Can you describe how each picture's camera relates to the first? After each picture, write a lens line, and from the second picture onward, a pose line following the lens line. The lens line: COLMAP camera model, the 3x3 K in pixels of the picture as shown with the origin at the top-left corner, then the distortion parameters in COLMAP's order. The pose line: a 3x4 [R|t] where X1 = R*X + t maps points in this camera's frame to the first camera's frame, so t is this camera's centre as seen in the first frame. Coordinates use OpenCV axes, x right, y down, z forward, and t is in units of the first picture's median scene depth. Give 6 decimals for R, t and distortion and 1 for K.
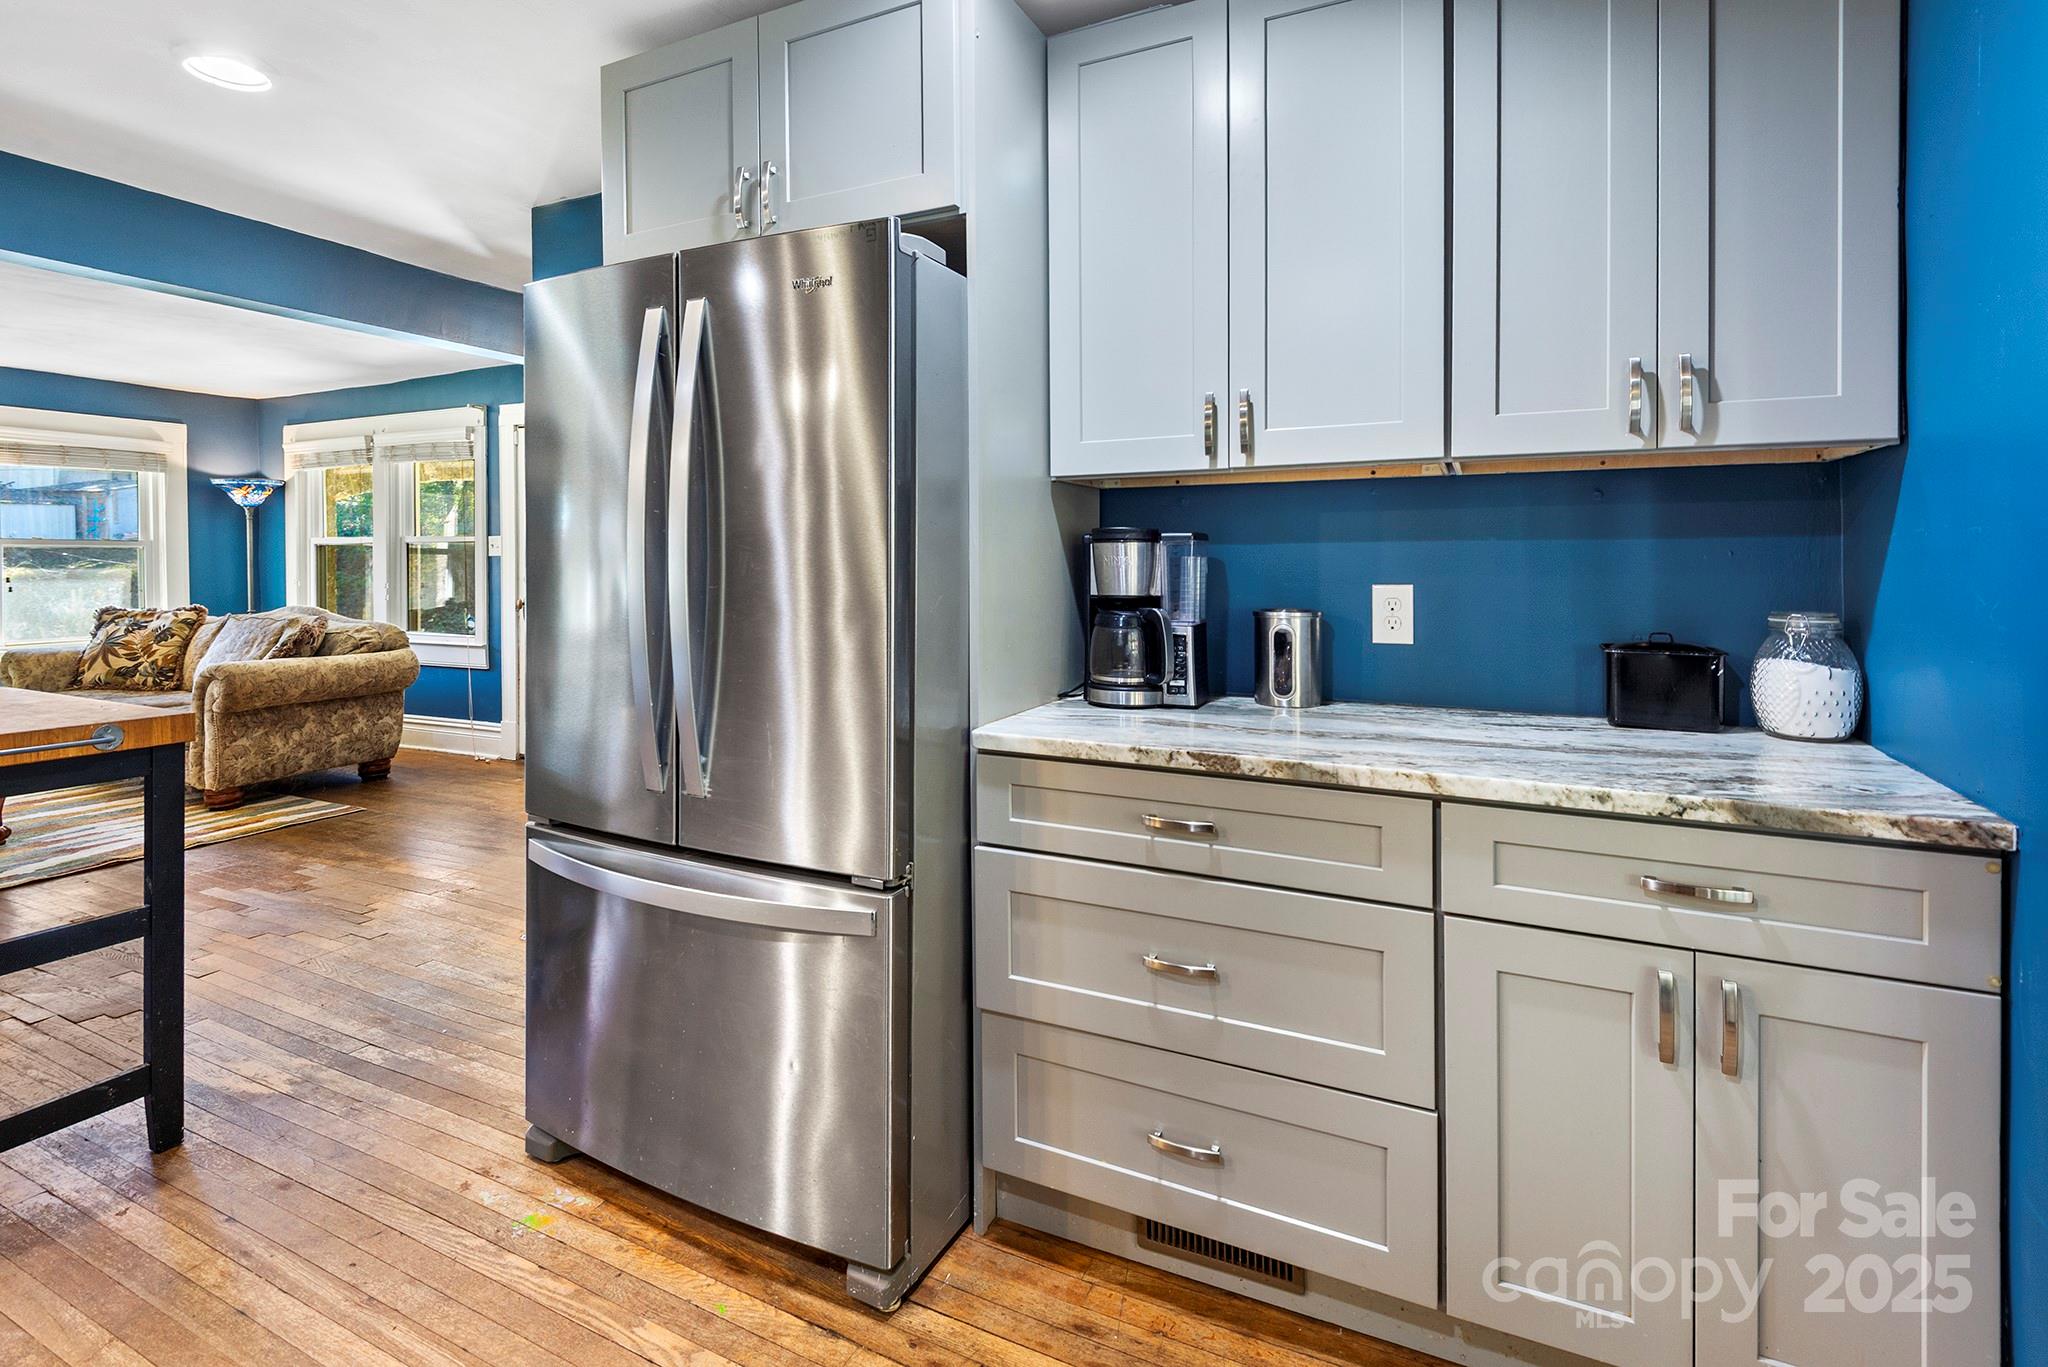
lens RADIAL K [[943.5, 0, 1026.6], [0, 943.5, 584.1], [0, 0, 1]] dist [0.000868, -0.000192]
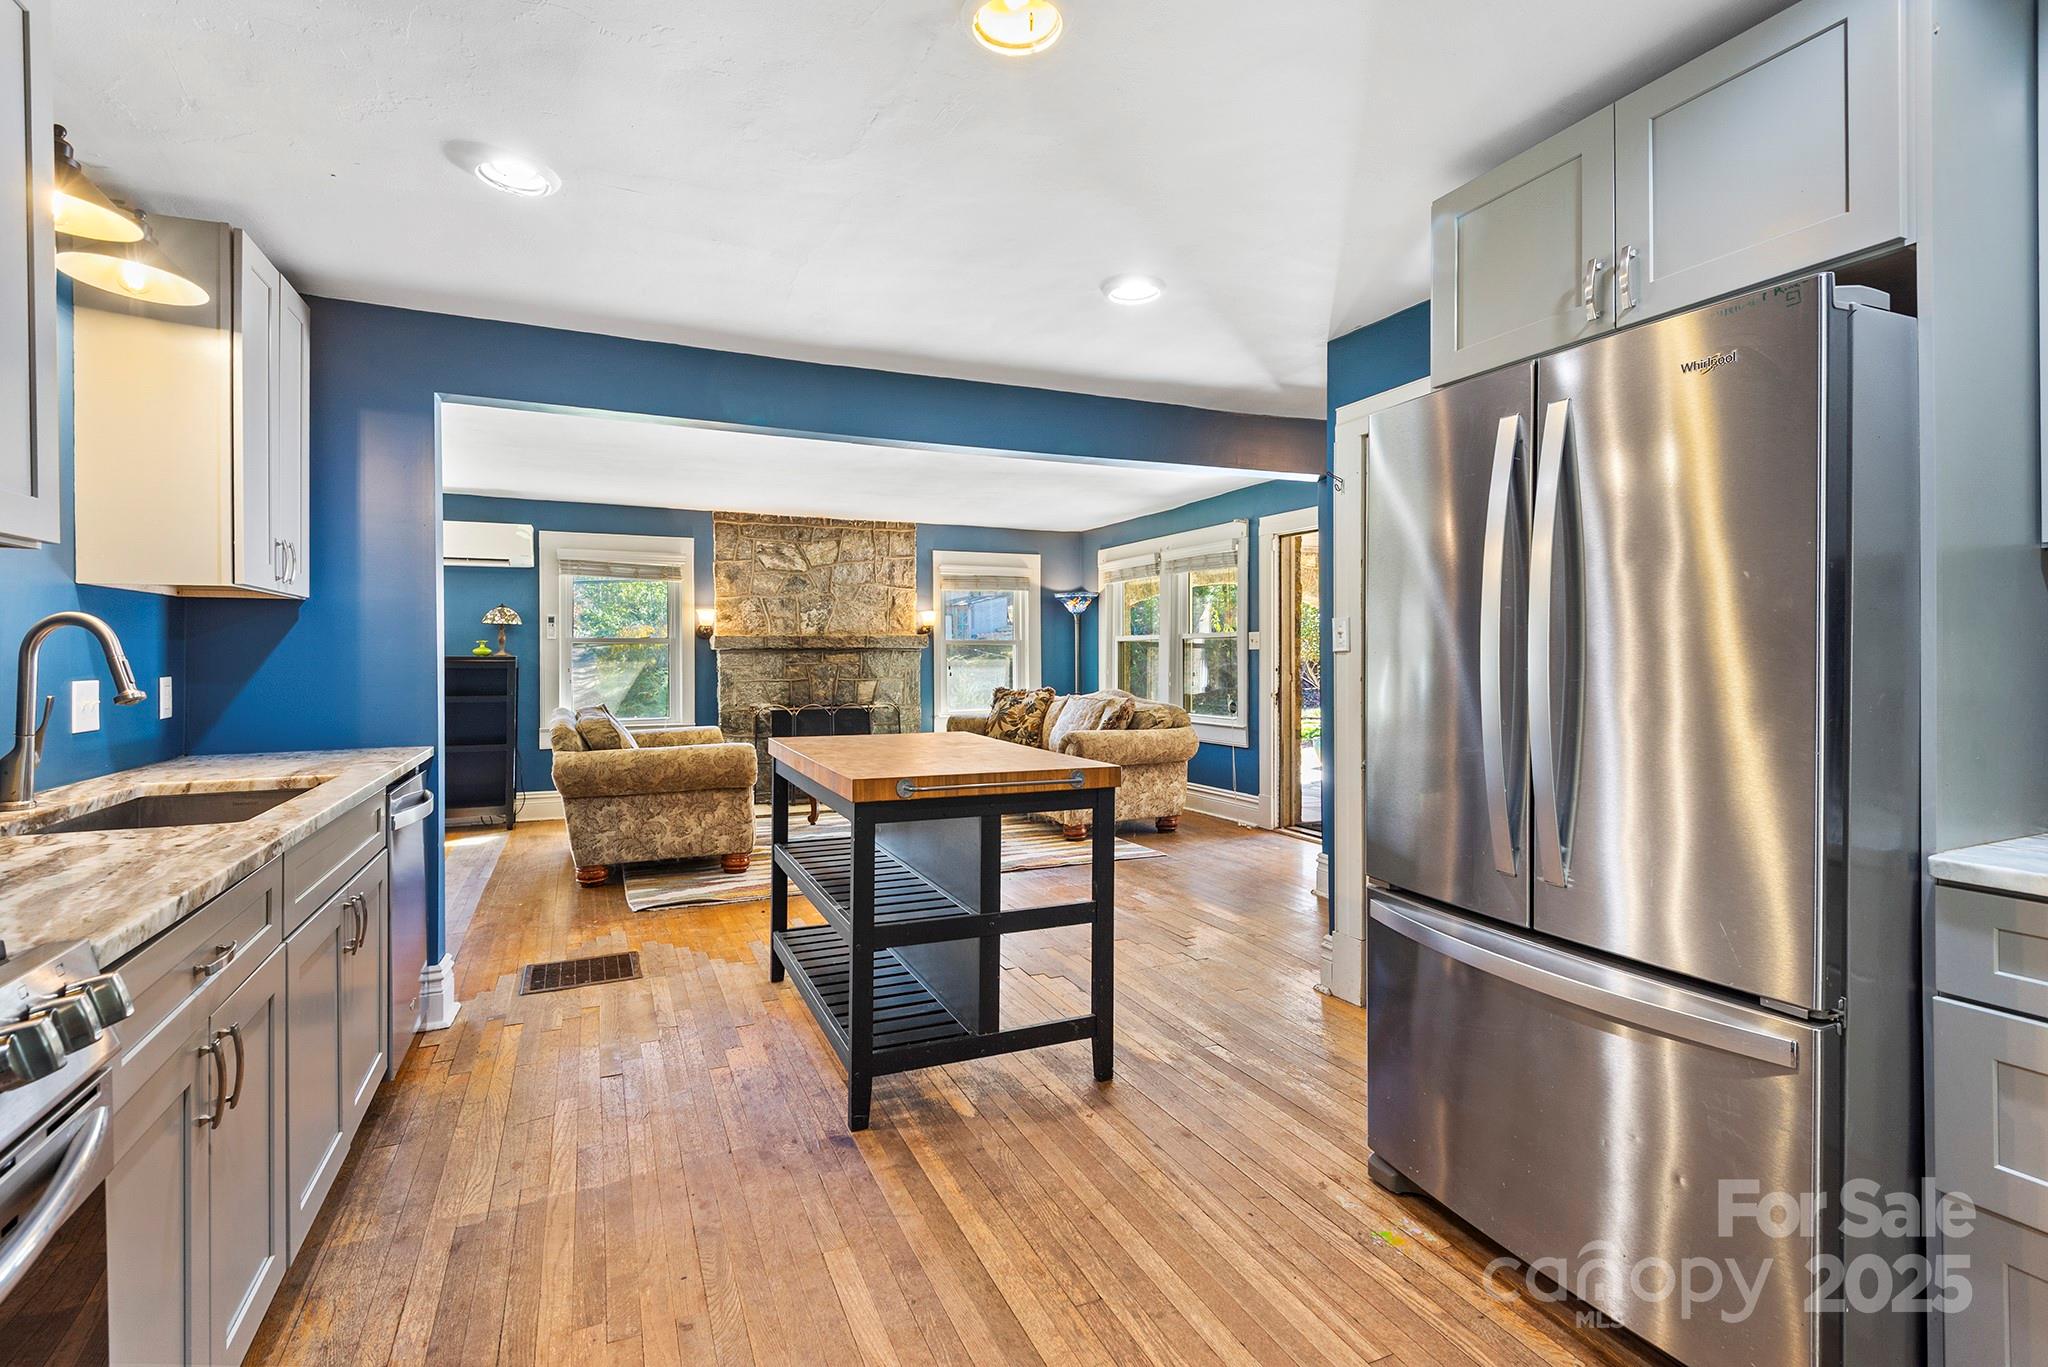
lens RADIAL K [[935.6, 0, 1013.1], [0, 935.6, 662.0], [0, 0, 1]] dist [-0.002385, -0.001781]
pose [[0.762302, 0.001894, -0.647219, -0.097272], [-0.011245, 0.999884, -0.010318, 0.000864], [0.647124, 0.015144, 0.762234, -0.106962]]
